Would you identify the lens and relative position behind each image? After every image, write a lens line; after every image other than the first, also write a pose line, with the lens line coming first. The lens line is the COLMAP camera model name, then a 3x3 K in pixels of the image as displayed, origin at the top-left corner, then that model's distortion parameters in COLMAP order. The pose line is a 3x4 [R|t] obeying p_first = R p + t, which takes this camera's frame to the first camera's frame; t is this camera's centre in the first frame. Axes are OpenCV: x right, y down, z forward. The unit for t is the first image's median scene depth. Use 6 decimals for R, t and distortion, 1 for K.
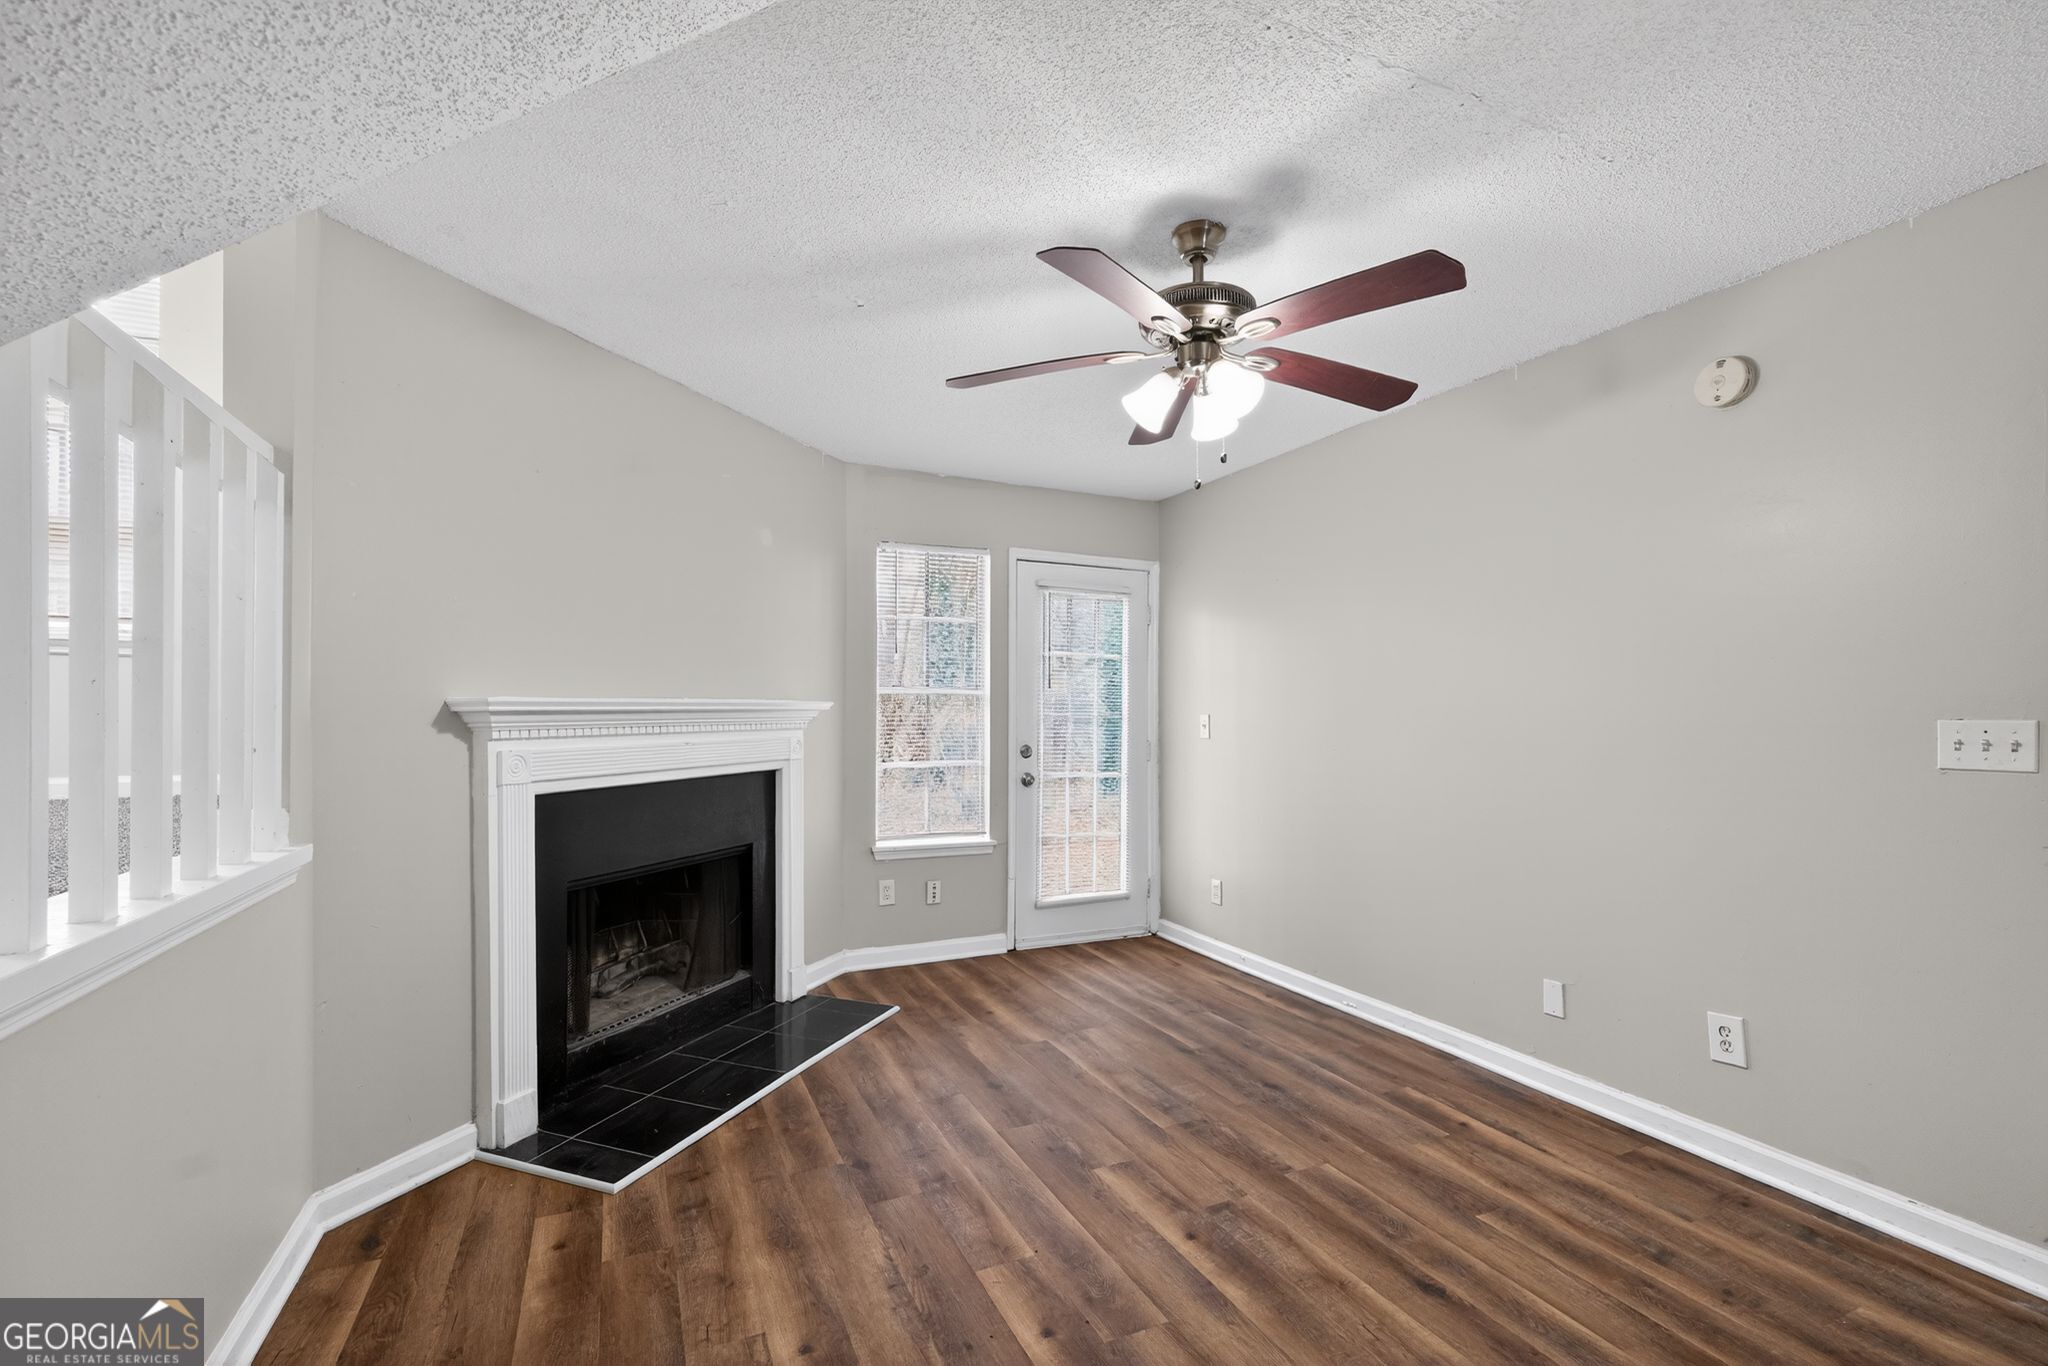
lens RADIAL K [[911.2, 0, 1035.9], [0, 911.2, 712.9], [0, 0, 1]] dist [-0.017568, 0.006533]
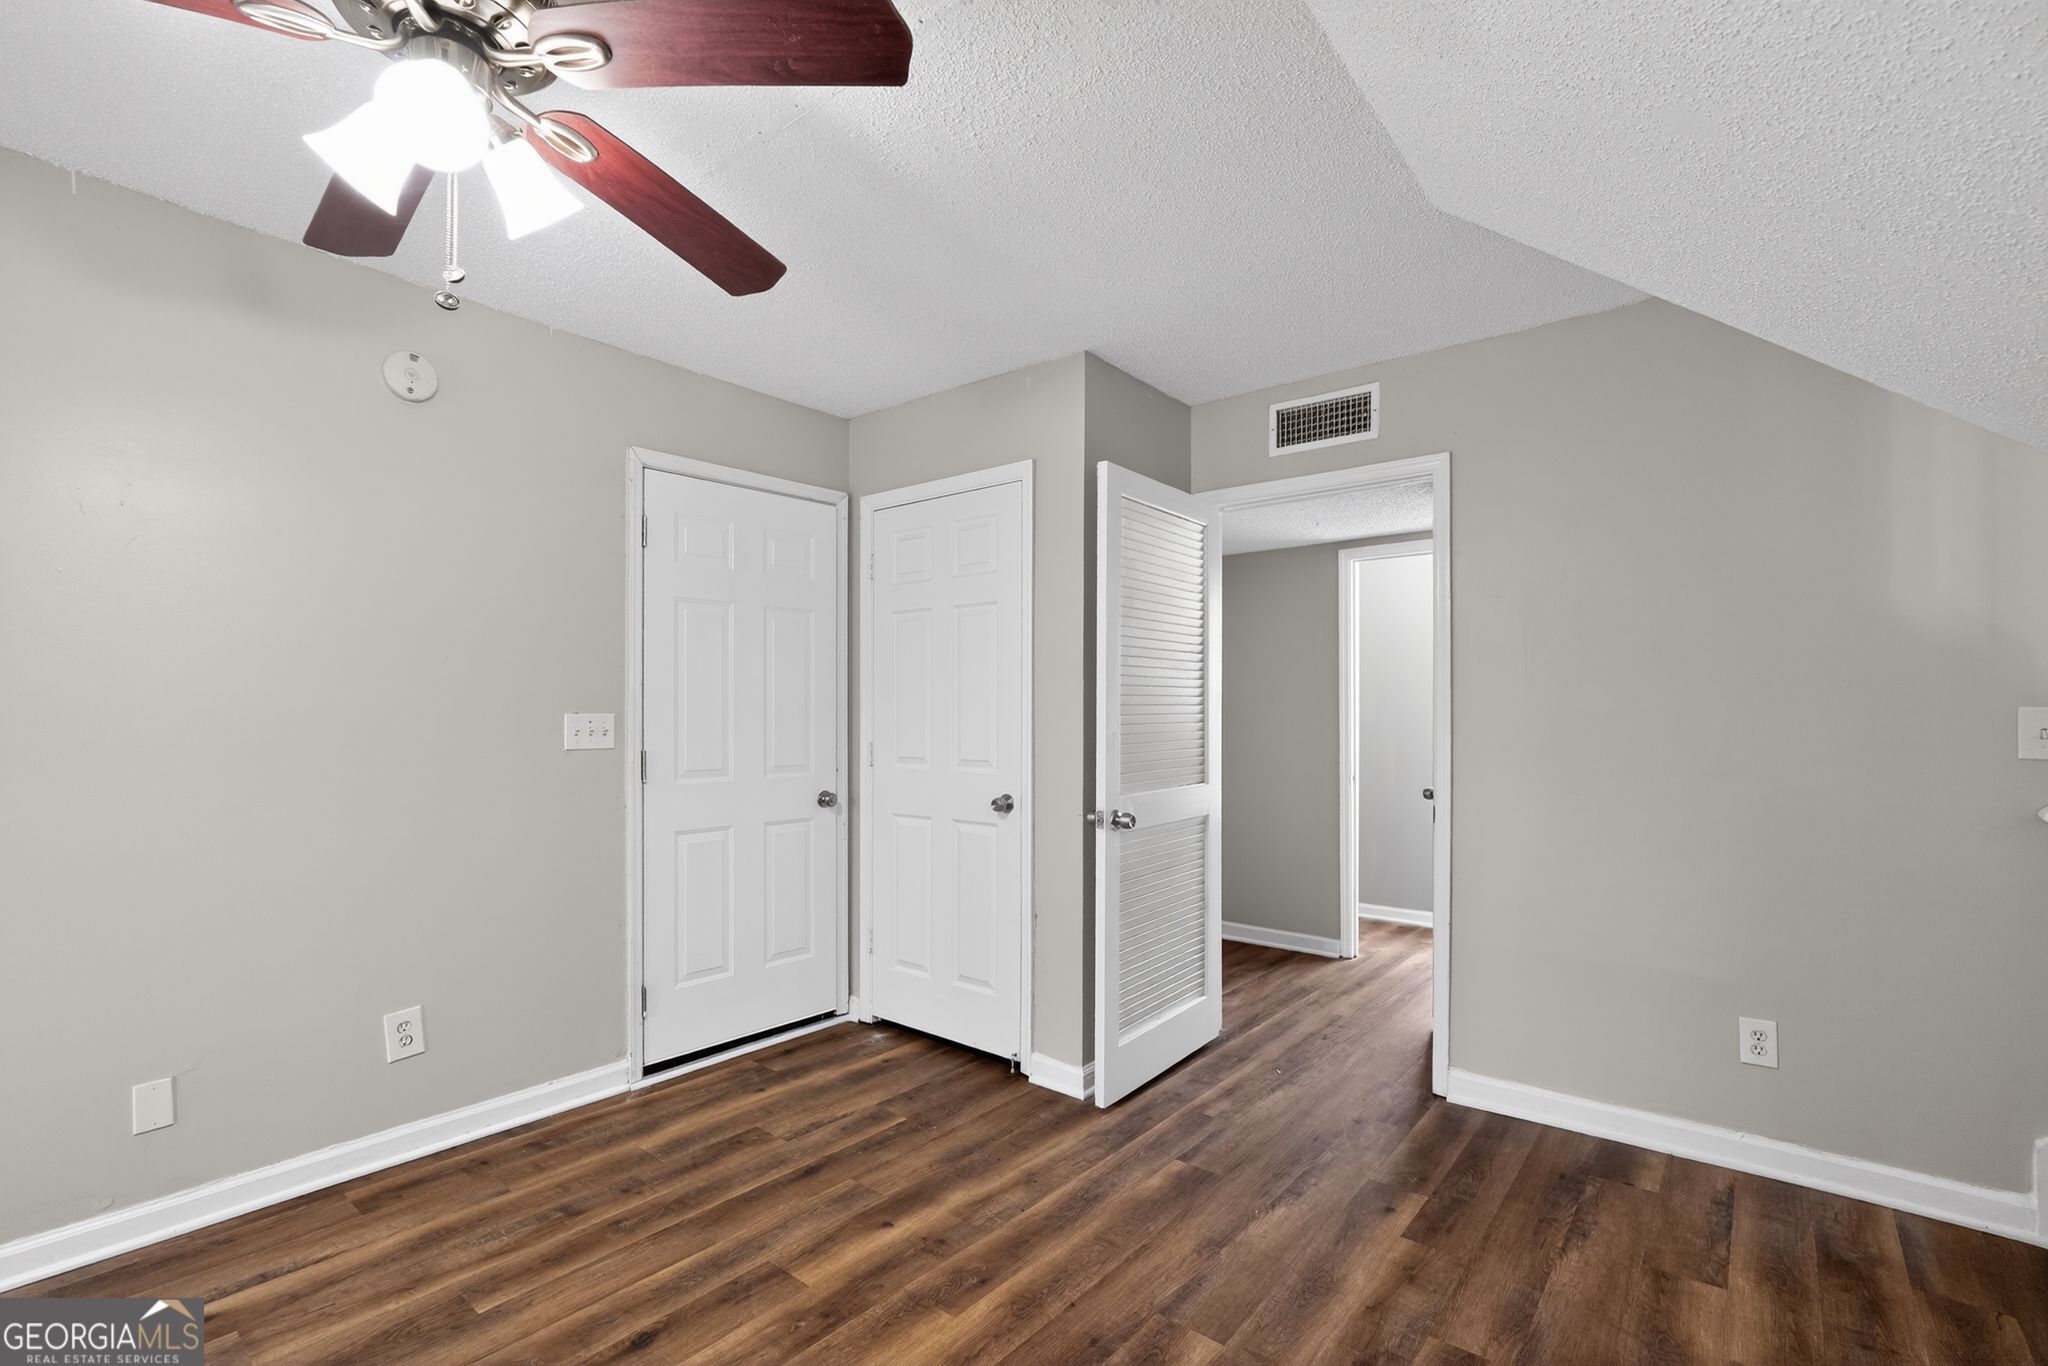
lens RADIAL K [[911.2, 0, 1004.7], [0, 911.2, 711.9], [0, 0, 1]] dist [-0.017568, 0.006533]
pose [[-0.423734, -0.001207, 0.905786, -0.423334], [-0.004780, 0.999988, -0.000904, 0.002750], [-0.905774, -0.004713, -0.423735, 0.828918]]
